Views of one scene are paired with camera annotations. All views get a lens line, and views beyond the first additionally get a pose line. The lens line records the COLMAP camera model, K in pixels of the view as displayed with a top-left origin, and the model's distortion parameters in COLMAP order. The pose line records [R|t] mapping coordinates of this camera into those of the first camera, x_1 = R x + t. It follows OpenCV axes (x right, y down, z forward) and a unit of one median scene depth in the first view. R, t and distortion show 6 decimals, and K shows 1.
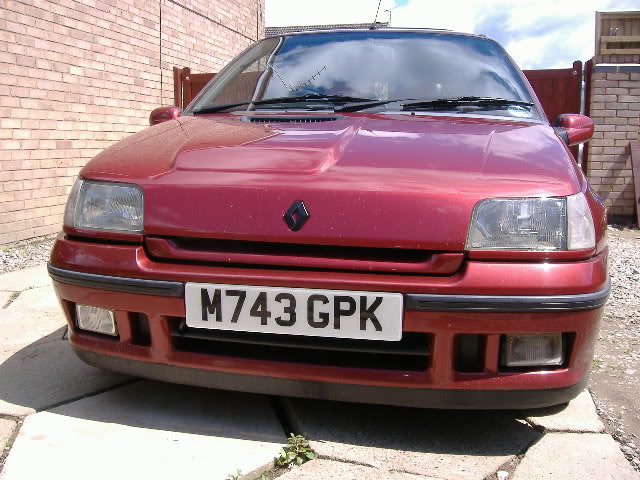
lens RADIAL K [[666.4, 0, 316.0], [0, 666.4, 242.7], [0, 0, 1]] dist [-0.122647, 0.112688]
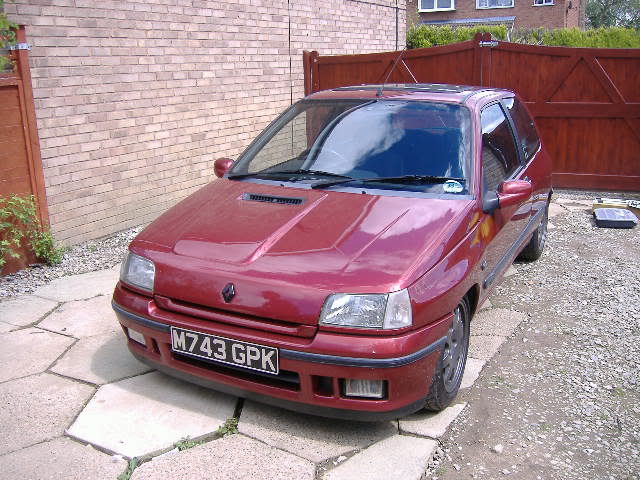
lens RADIAL K [[666.4, 0, 316.0], [0, 666.4, 242.7], [0, 0, 1]] dist [-0.122647, 0.112688]
pose [[0.959276, 0.048587, -0.278260, 0.333886], [-0.014772, 0.992377, 0.122354, -0.194985], [0.282084, -0.113260, 0.952681, -0.271470]]
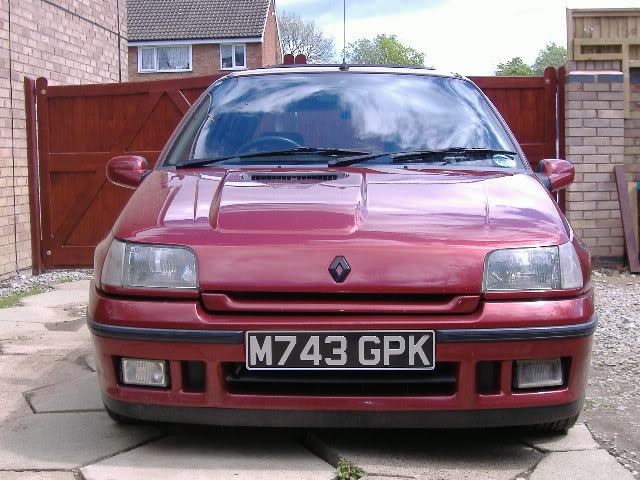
lens RADIAL K [[1025.9, 0, 320.0], [0, 1025.9, 240.0], [0, 0, 1]] dist [-0.084119, -0.024437]
pose [[0.987083, -0.029349, 0.157501, -0.180250], [0.040301, 0.996952, -0.066799, 0.014414], [-0.155061, 0.072283, 0.985257, -0.408438]]
